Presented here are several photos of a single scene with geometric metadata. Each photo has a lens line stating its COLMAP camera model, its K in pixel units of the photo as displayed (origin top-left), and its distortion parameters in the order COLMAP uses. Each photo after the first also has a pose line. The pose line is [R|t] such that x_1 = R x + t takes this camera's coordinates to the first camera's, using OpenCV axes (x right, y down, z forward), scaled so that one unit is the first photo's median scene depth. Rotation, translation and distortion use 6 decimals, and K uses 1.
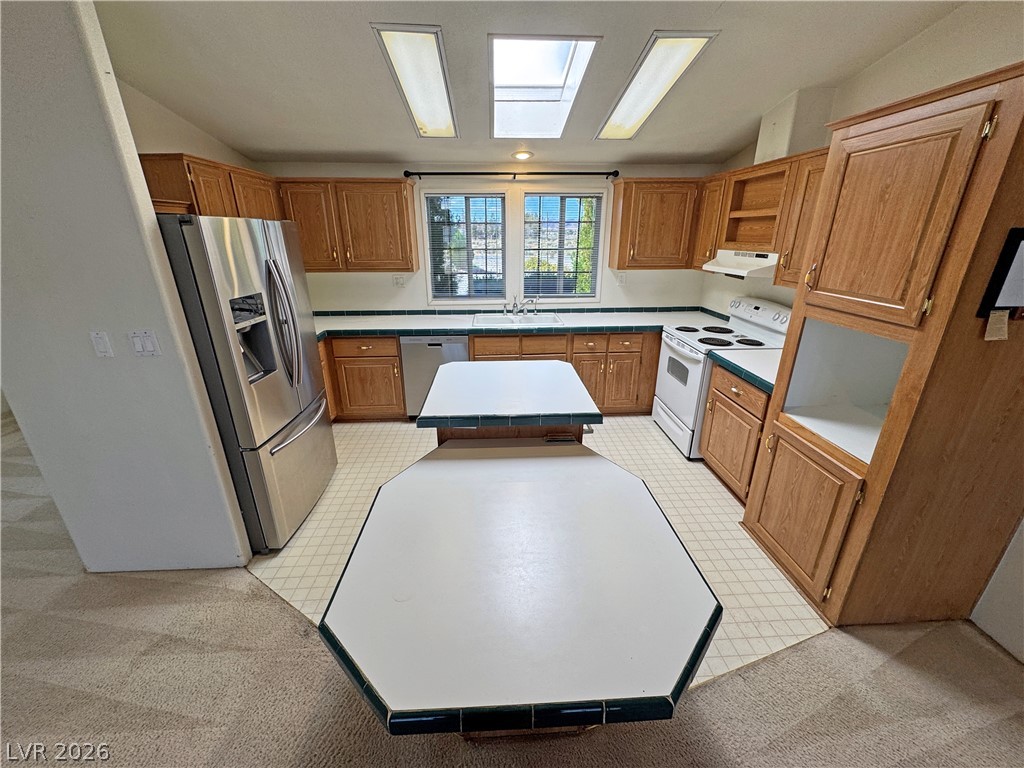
lens RADIAL K [[409.5, 0, 513.6], [0, 409.5, 385.4], [0, 0, 1]] dist [0.001286, 0.000043]
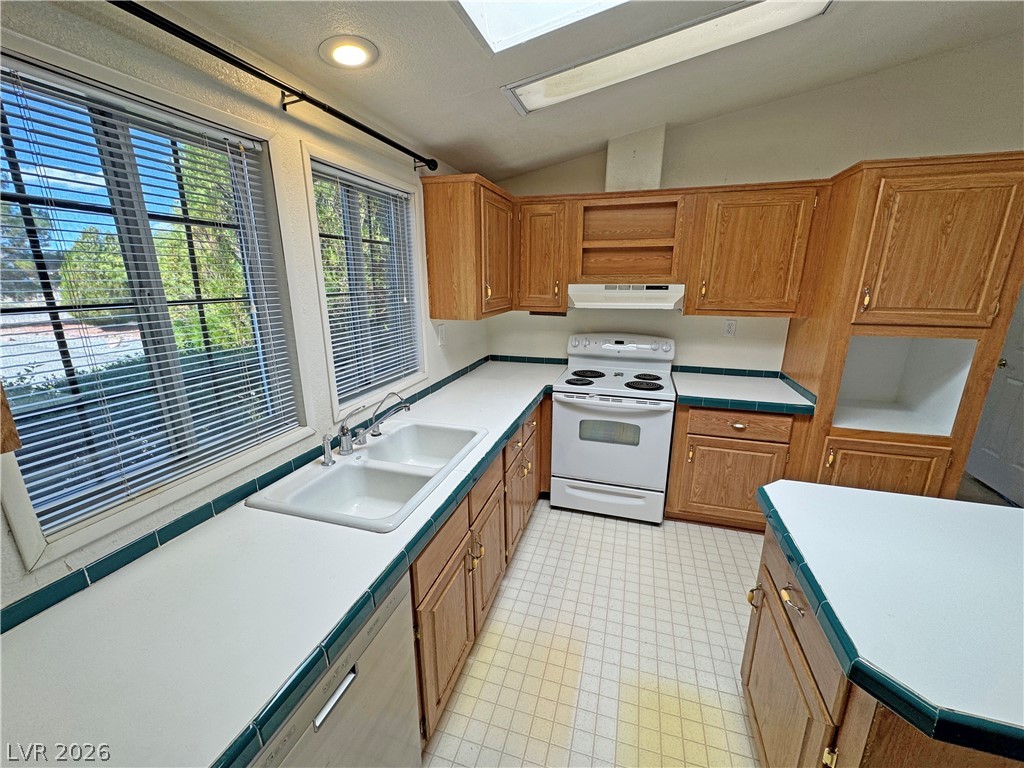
lens RADIAL K [[409.5, 0, 512.5], [0, 409.5, 383.0], [0, 0, 1]] dist [0.001286, 0.000043]
pose [[0.337036, -0.235365, 0.911597, -0.438289], [0.329823, 0.936407, 0.119828, -0.344951], [-0.881829, 0.260279, 0.393232, 1.013577]]
